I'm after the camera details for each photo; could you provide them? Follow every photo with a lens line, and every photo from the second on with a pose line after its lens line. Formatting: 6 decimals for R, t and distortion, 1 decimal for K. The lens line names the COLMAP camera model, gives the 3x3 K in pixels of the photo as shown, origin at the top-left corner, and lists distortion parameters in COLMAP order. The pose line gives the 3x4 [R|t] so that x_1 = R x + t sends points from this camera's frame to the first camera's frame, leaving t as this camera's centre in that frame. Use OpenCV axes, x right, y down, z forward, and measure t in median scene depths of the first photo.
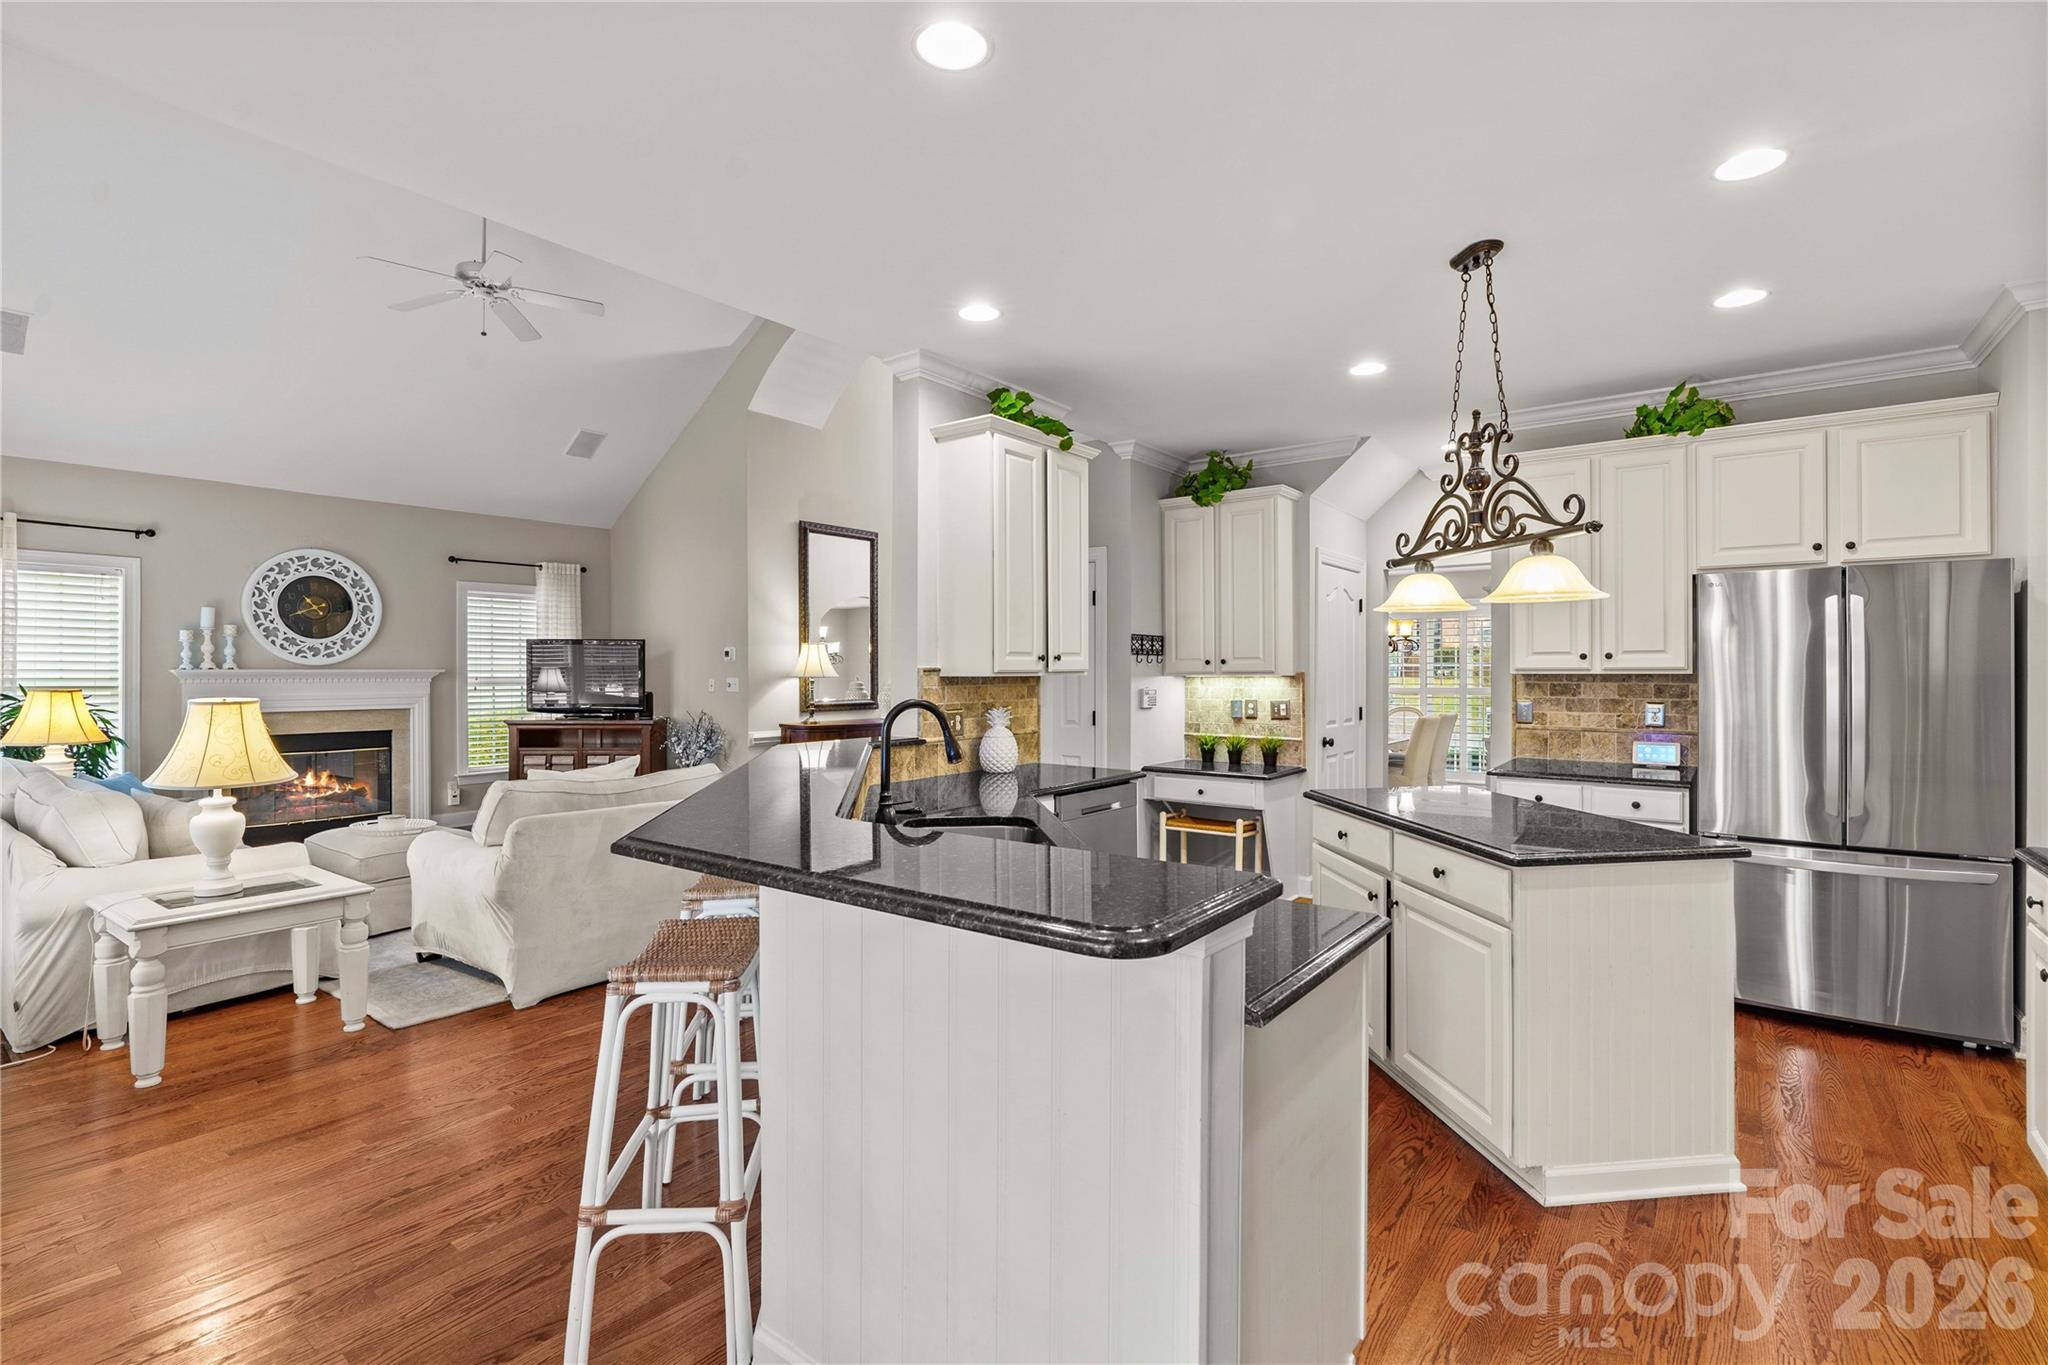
lens RADIAL K [[942.0, 0, 1025.3], [0, 942.0, 673.8], [0, 0, 1]] dist [-0.006197, -0.000731]
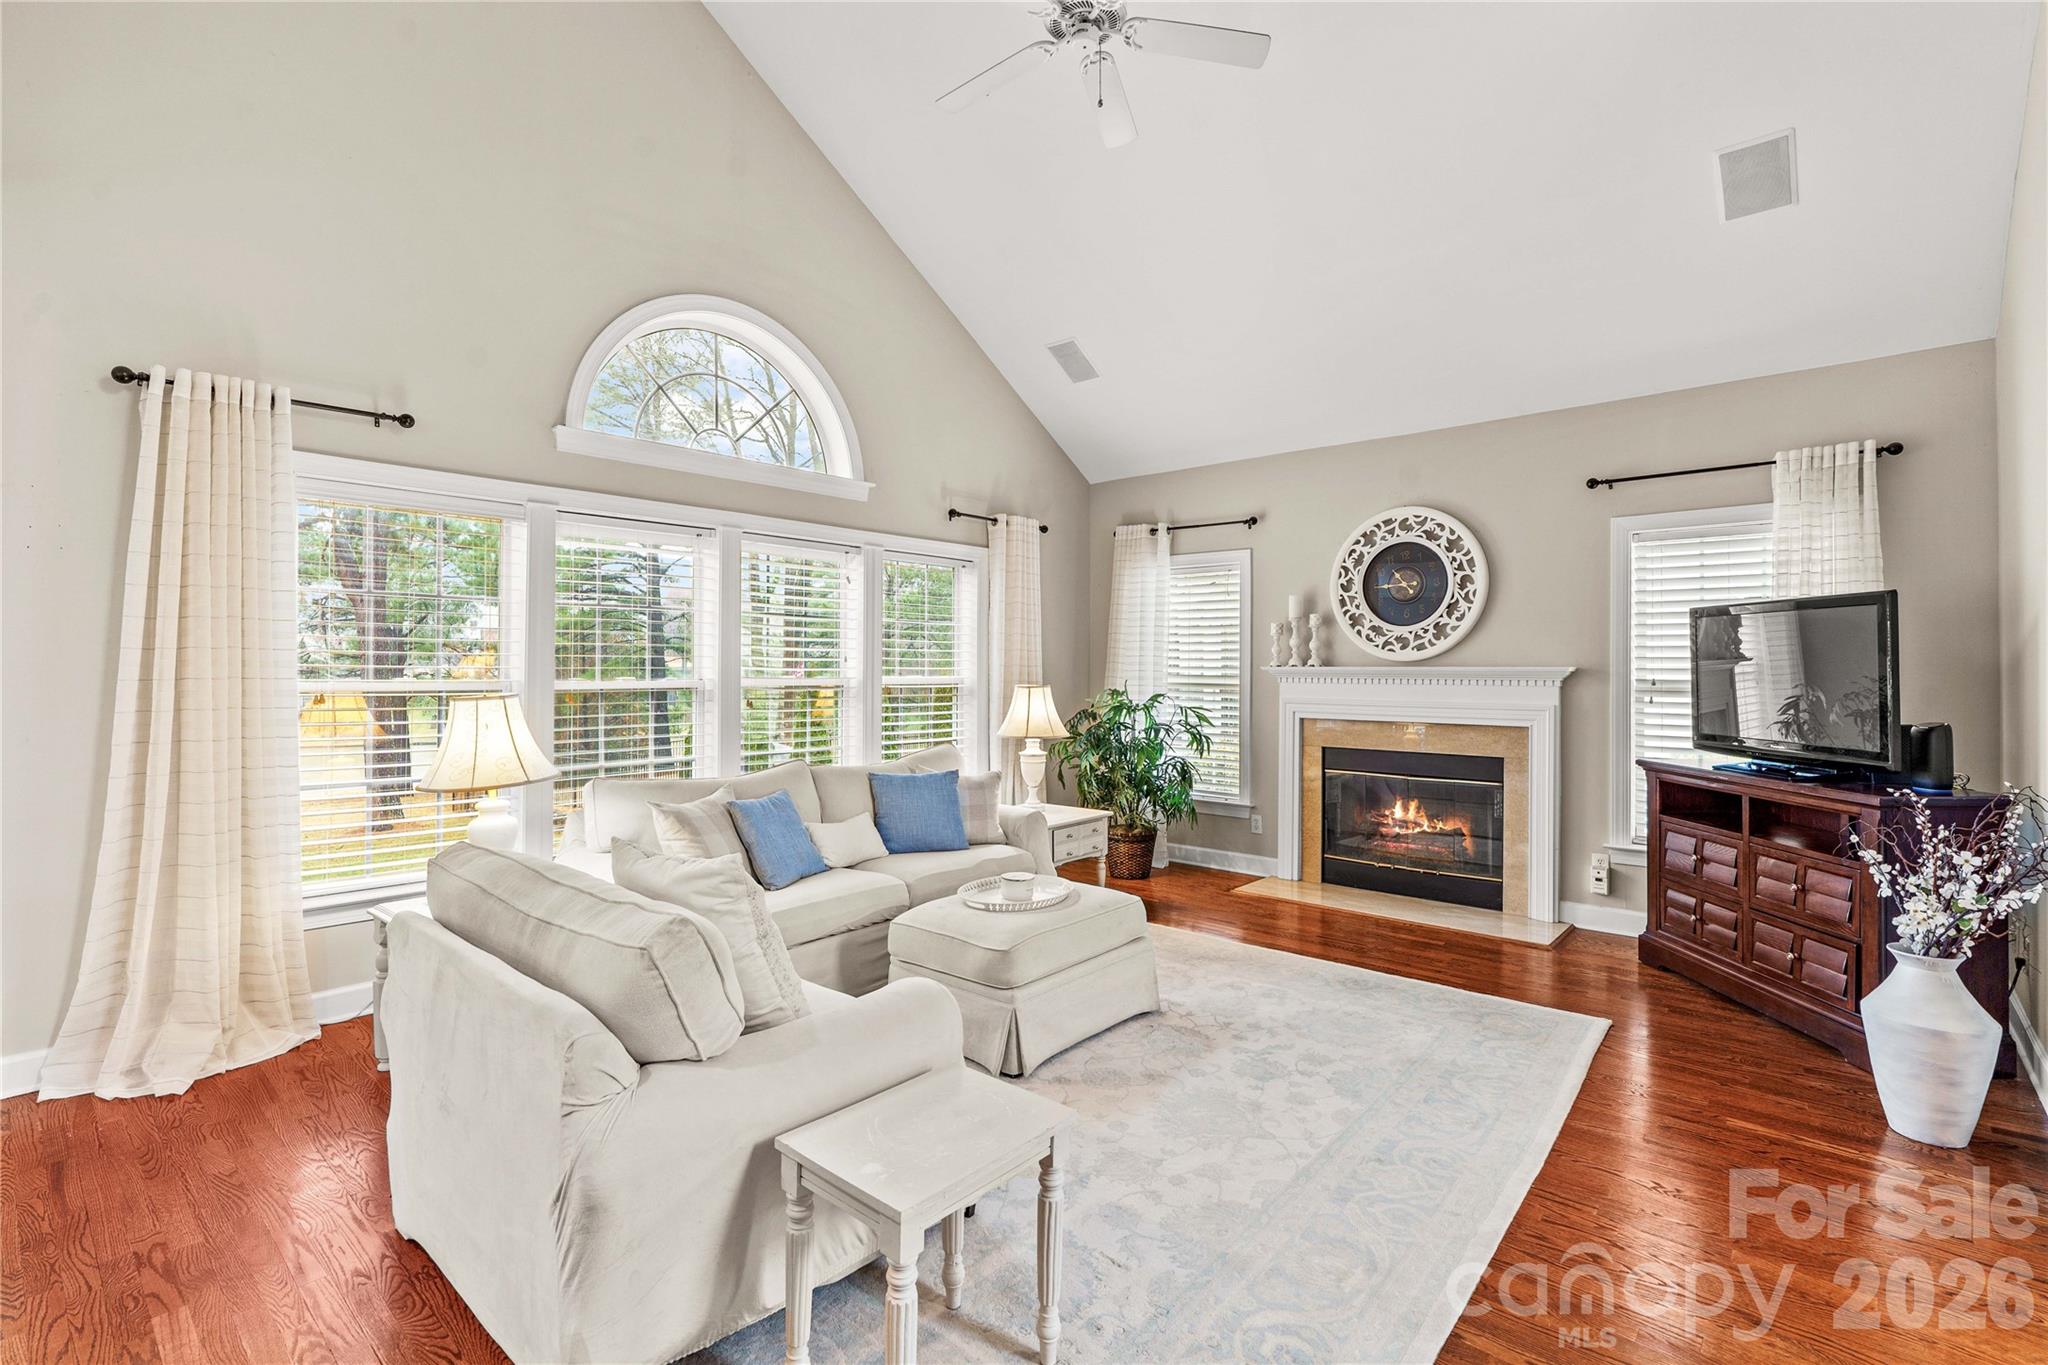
lens RADIAL K [[942.0, 0, 1010.9], [0, 942.0, 673.1], [0, 0, 1]] dist [-0.006197, -0.000731]
pose [[-0.076953, 0.003217, -0.997030, 0.018727], [-0.008357, 0.999958, 0.003872, 0.000052], [0.997000, 0.008630, -0.076923, 0.754988]]
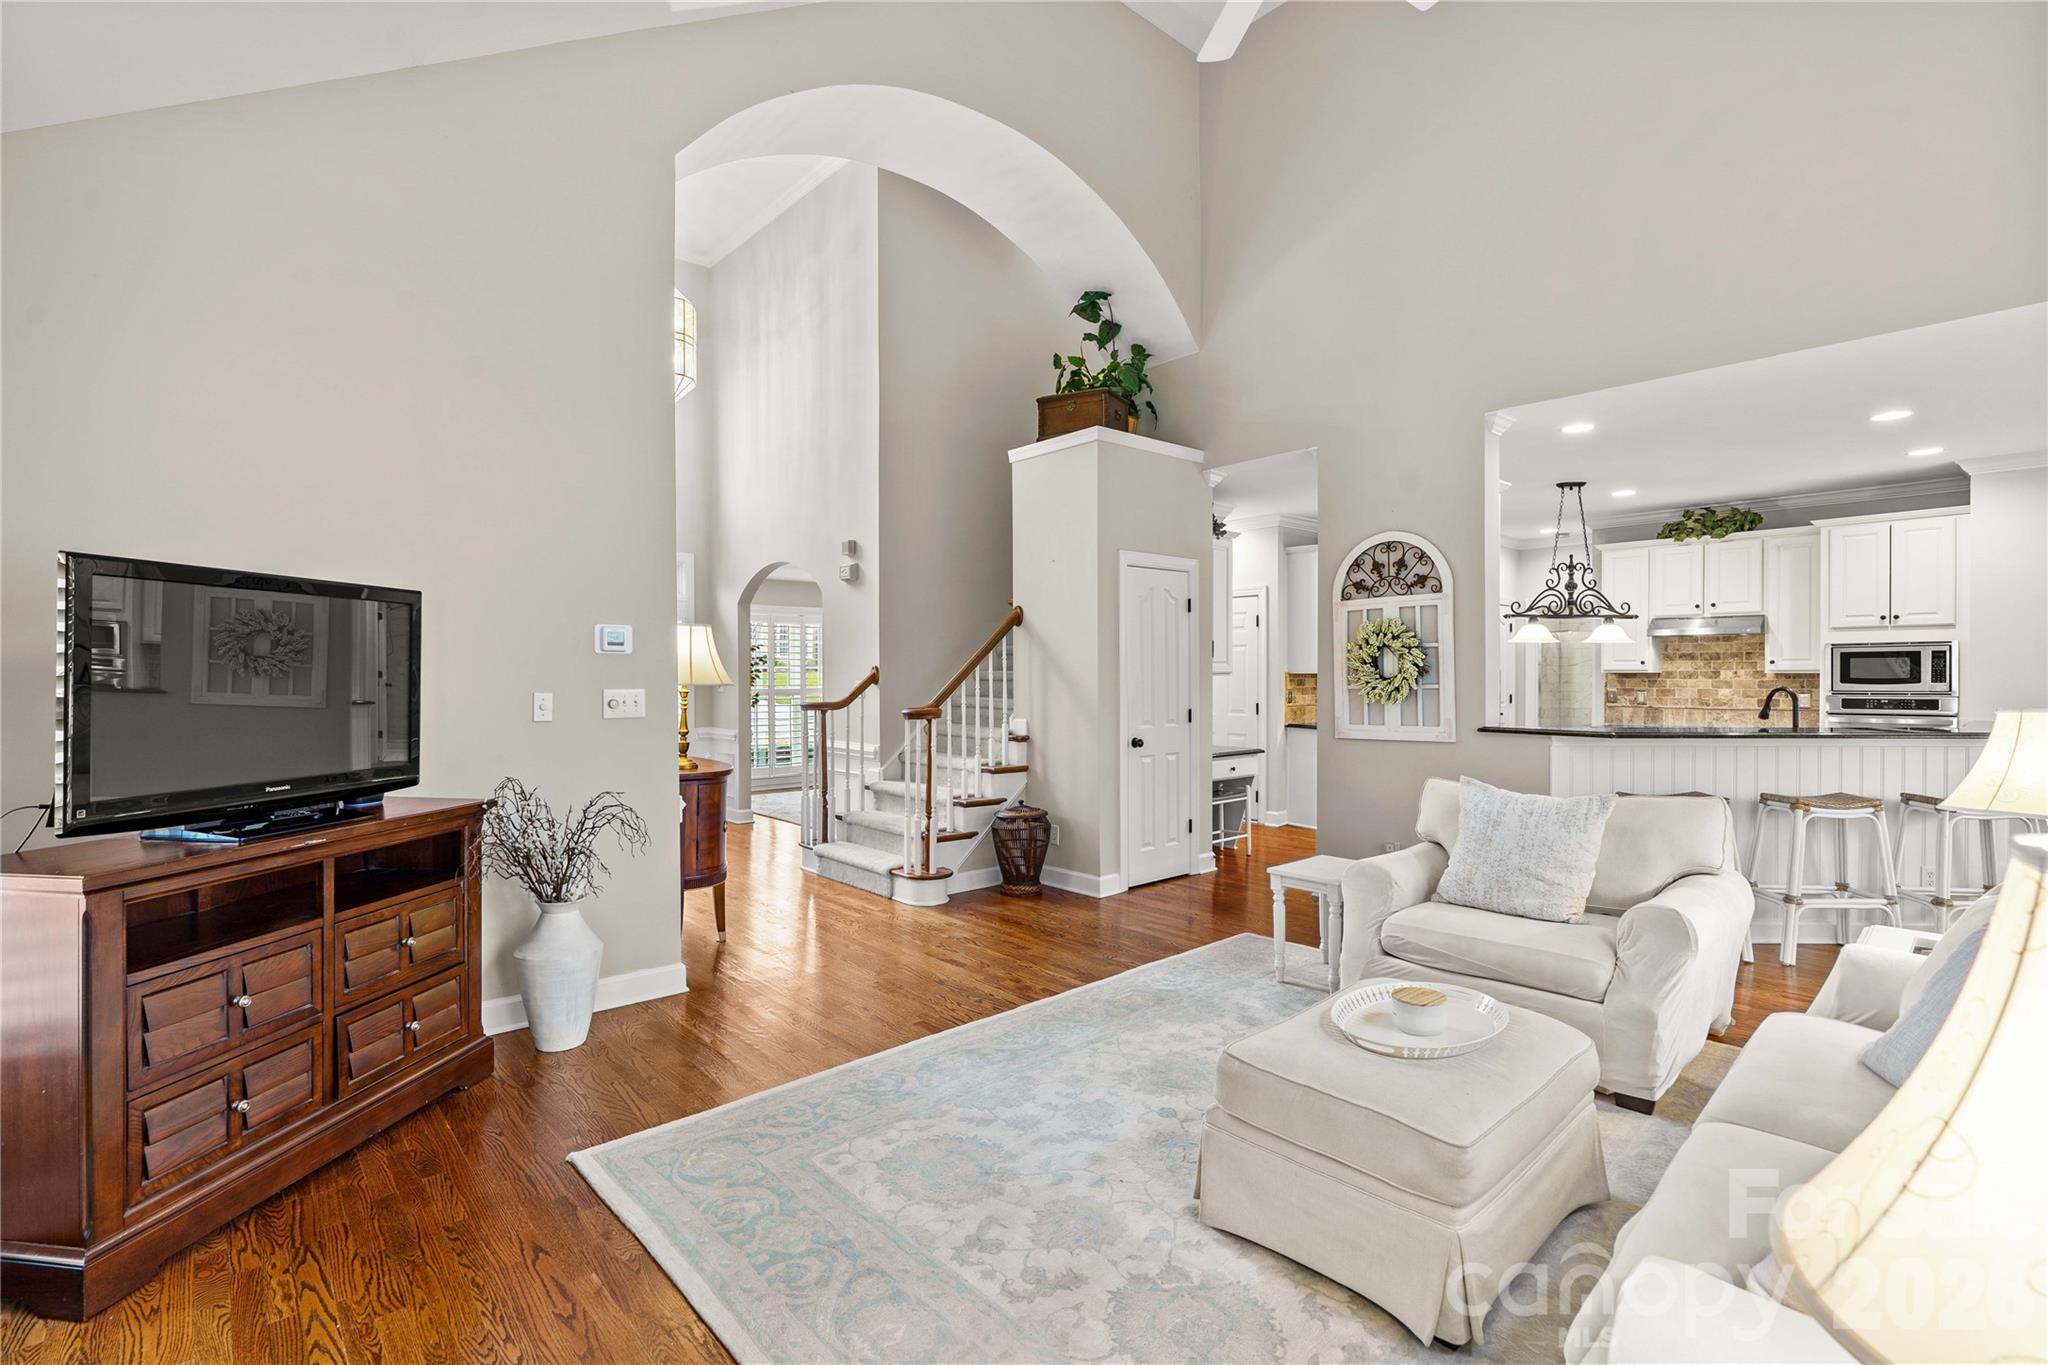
lens RADIAL K [[942.0, 0, 1037.0], [0, 942.0, 676.8], [0, 0, 1]] dist [-0.006197, -0.000731]
pose [[0.184865, -0.004943, 0.982751, -0.837904], [0.005324, 0.999978, 0.004028, -0.002766], [-0.982749, 0.004488, 0.184887, 0.790118]]
